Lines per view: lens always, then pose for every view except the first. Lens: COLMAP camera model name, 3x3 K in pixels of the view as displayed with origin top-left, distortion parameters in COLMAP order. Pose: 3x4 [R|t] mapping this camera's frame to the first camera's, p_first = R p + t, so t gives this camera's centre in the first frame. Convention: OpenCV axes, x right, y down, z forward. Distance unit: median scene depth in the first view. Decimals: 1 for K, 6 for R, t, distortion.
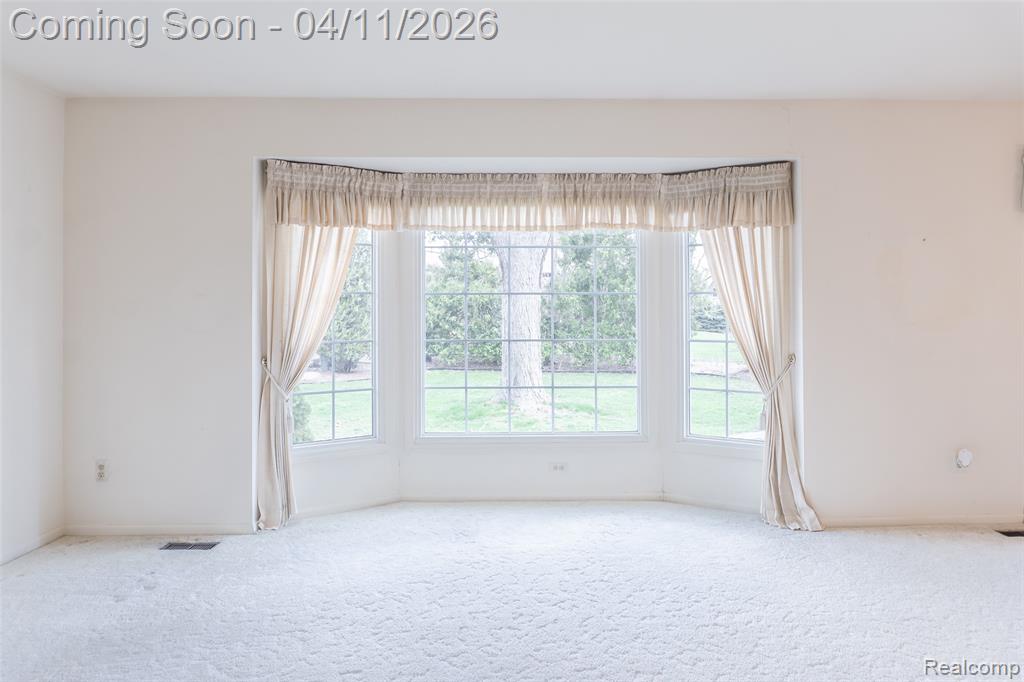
lens RADIAL K [[703.1, 0, 559.1], [0, 703.1, 304.7], [0, 0, 1]] dist [-0.008052, -0.001646]
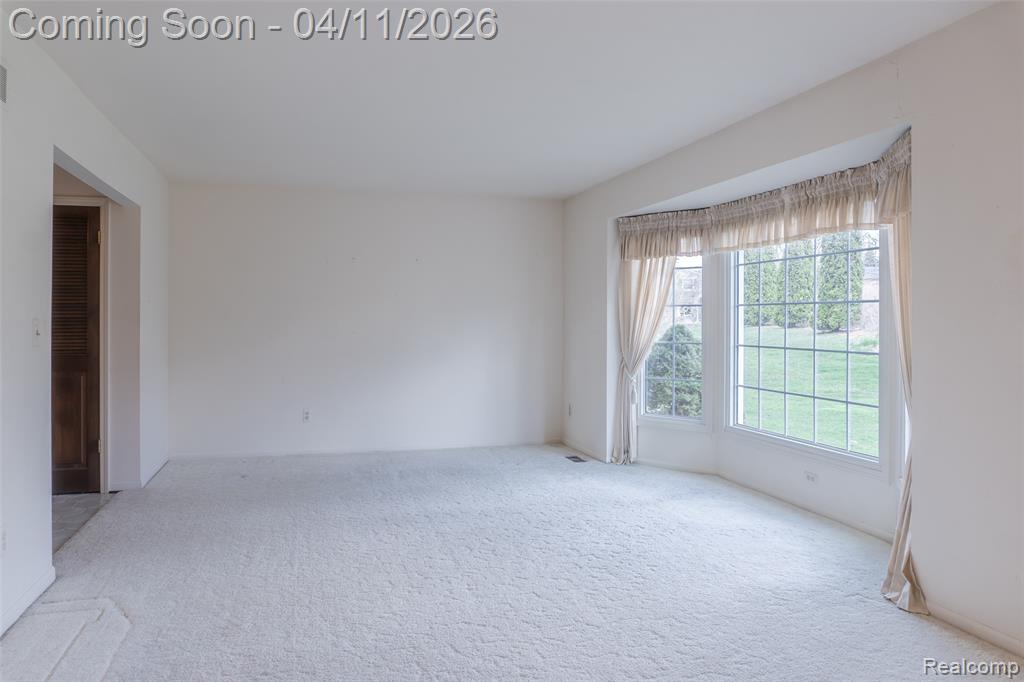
lens RADIAL K [[703.8, 0, 496.0], [0, 703.8, 337.3], [0, 0, 1]] dist [-0.019889, -0.000712]
pose [[0.240522, 0.029515, -0.970195, 0.919008], [0.007064, 0.999458, 0.032157, -0.002709], [0.970618, -0.014588, 0.240183, 0.358257]]
